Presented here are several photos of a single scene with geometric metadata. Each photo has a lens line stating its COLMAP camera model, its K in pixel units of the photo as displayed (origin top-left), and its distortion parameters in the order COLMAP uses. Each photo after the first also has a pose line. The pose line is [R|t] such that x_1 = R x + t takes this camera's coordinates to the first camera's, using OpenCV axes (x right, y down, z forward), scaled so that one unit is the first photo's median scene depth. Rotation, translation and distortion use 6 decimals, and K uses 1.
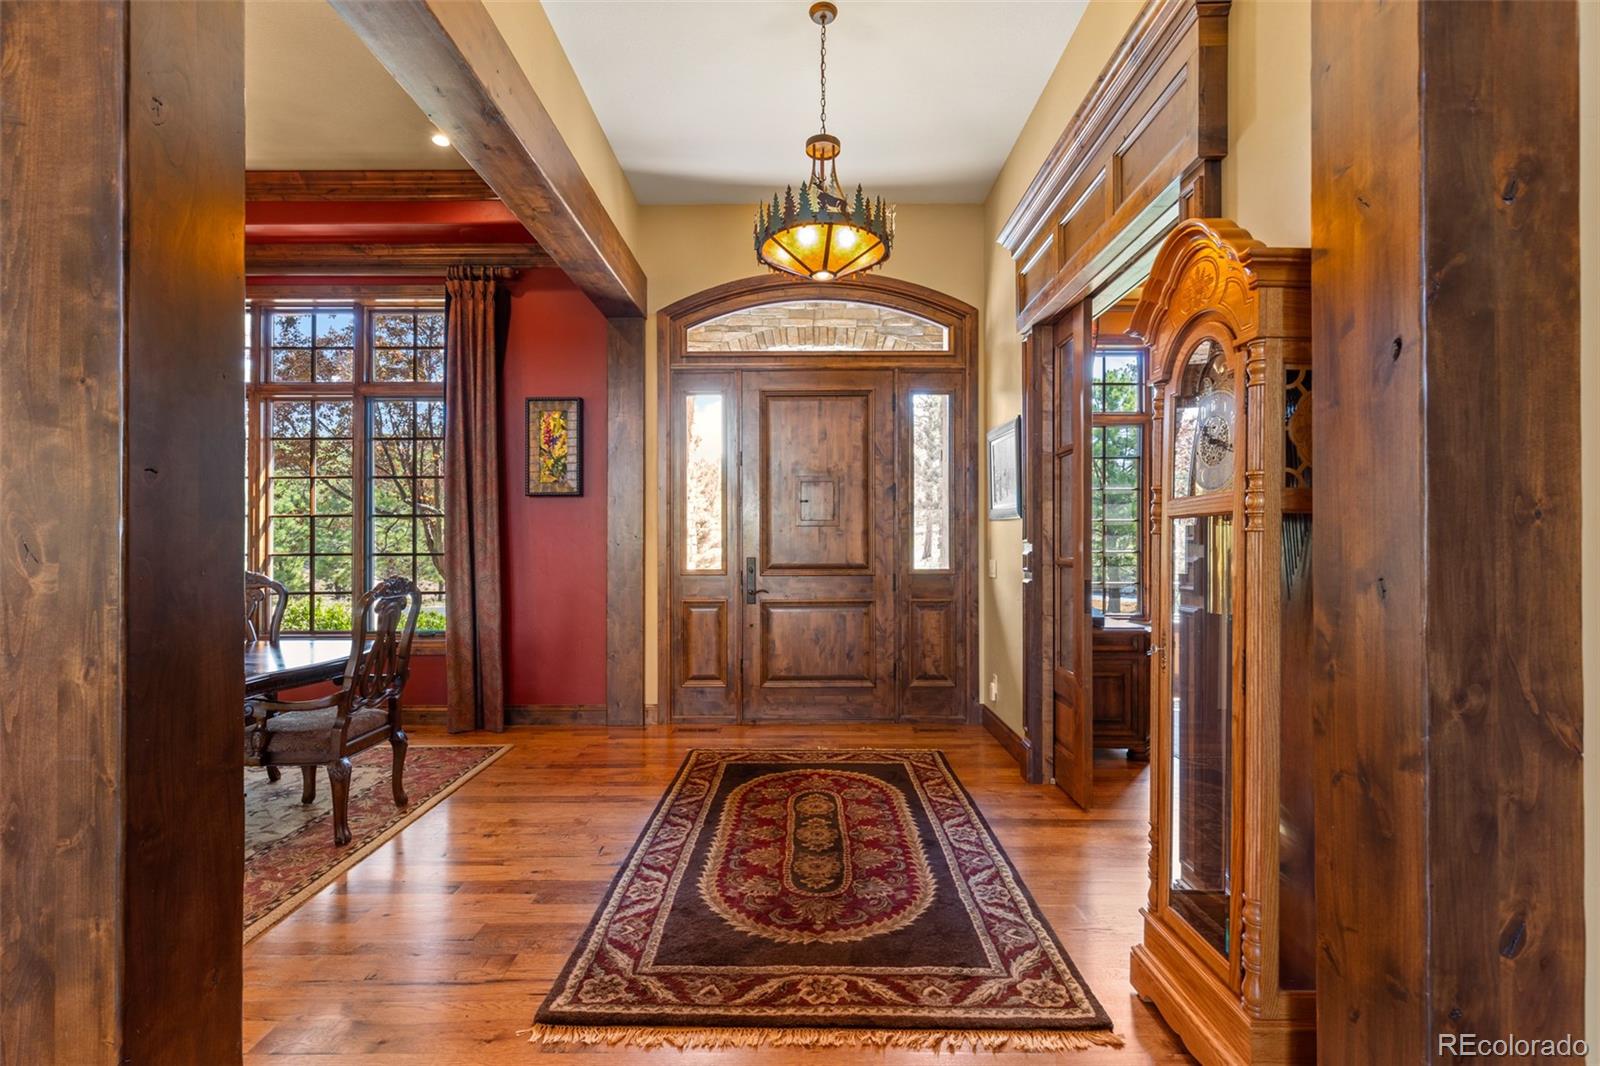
lens RADIAL K [[721.5, 0, 803.6], [0, 721.5, 540.3], [0, 0, 1]] dist [0.006543, -0.002212]
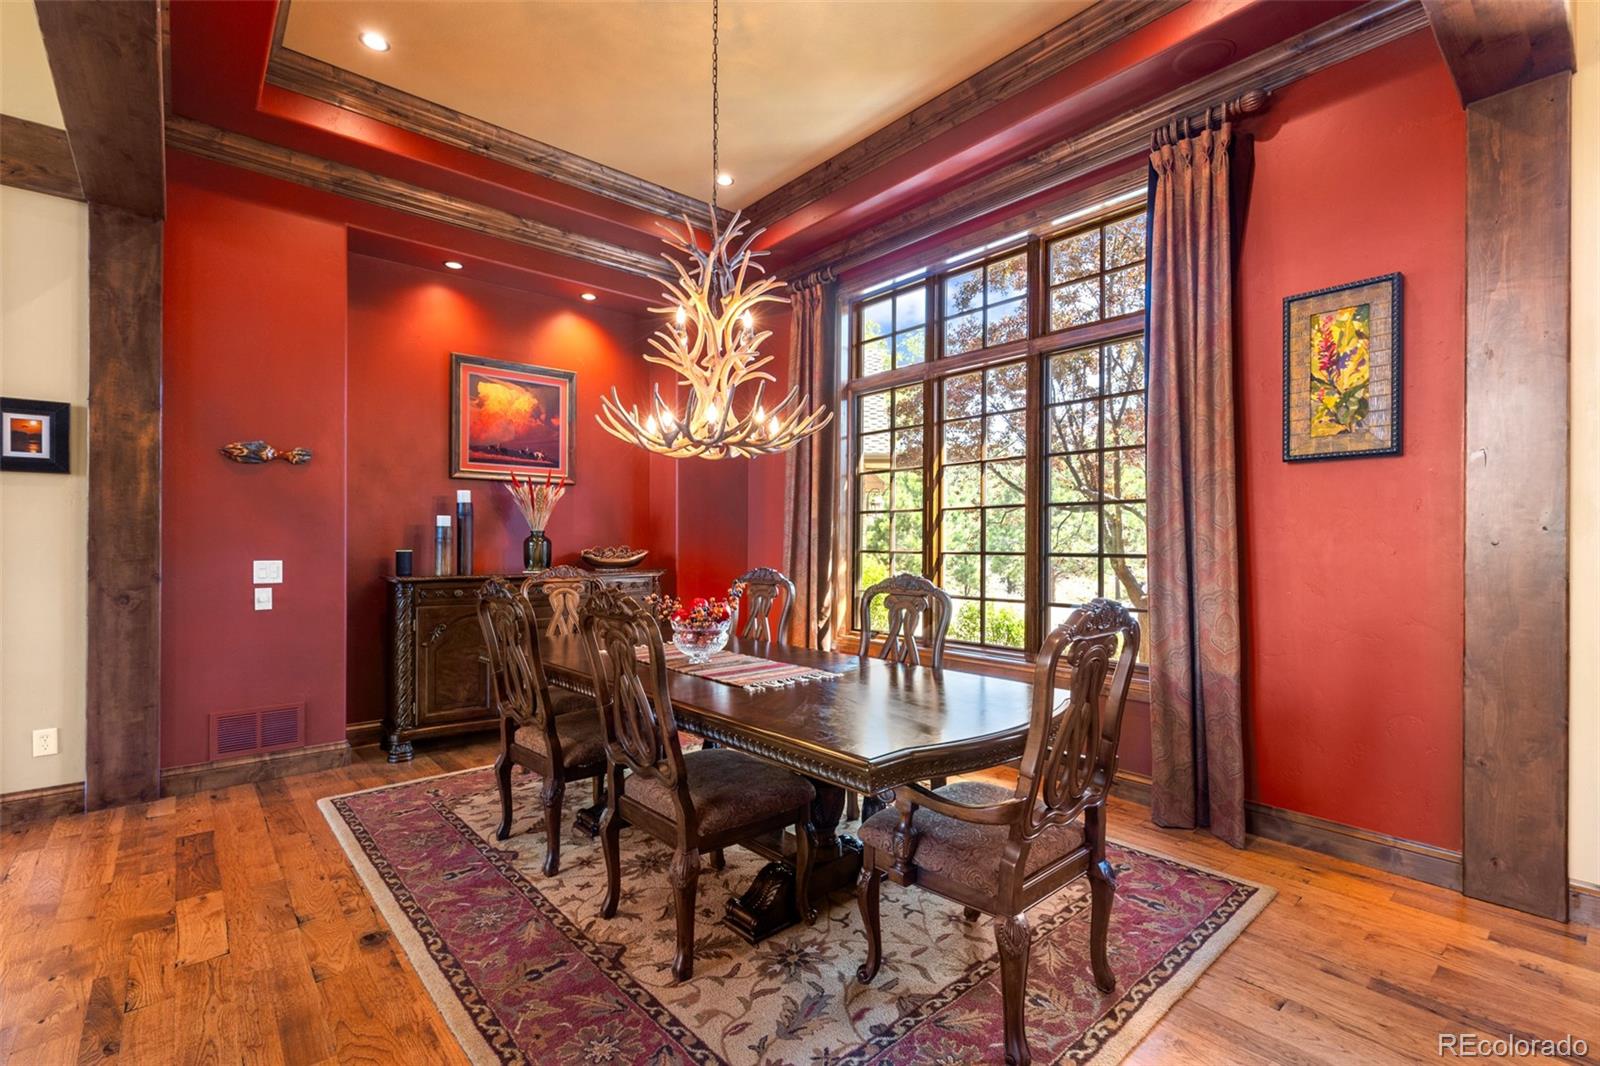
lens RADIAL K [[721.5, 0, 803.4], [0, 721.5, 538.3], [0, 0, 1]] dist [0.006543, -0.002212]
pose [[0.658855, -0.000370, -0.752270, -0.197748], [-0.000973, 0.999999, -0.001344, 0.003180], [0.752269, 0.001617, 0.658854, 0.307865]]
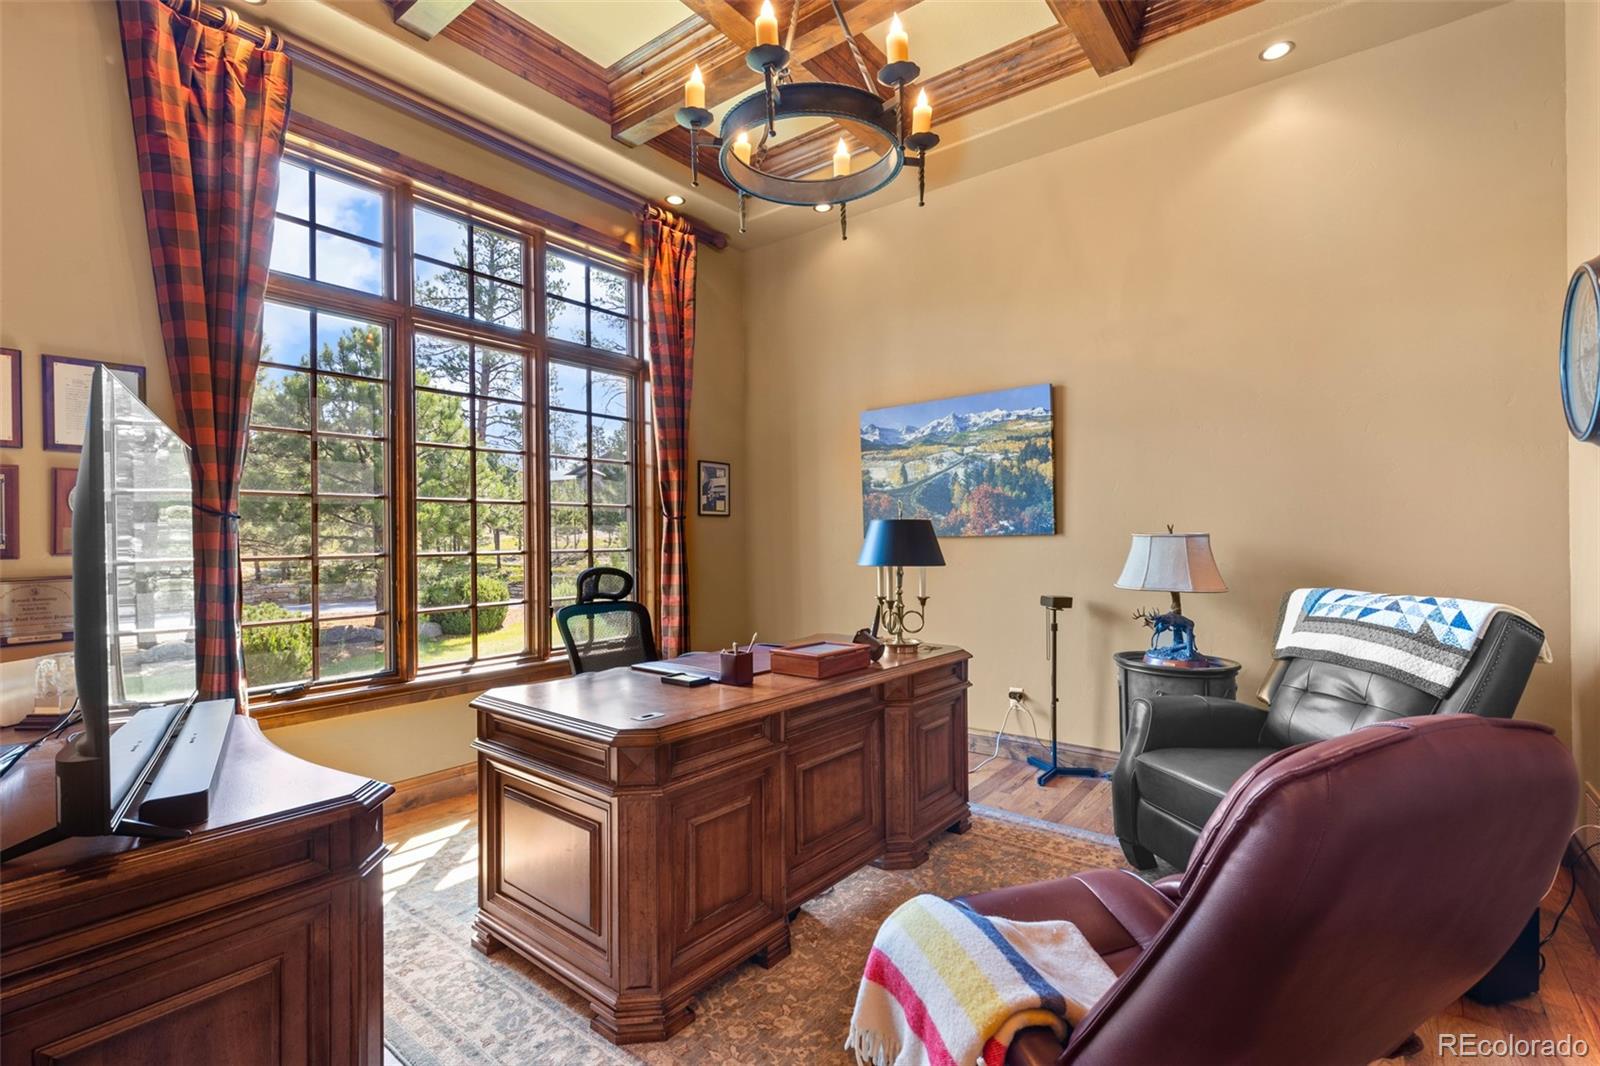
lens RADIAL K [[721.5, 0, 799.2], [0, 721.5, 535.4], [0, 0, 1]] dist [0.006543, -0.002212]
pose [[0.628184, -0.001963, 0.778063, -1.057610], [0.003444, 0.999994, -0.000258, 0.008612], [-0.778057, 0.002841, 0.628187, 0.286534]]
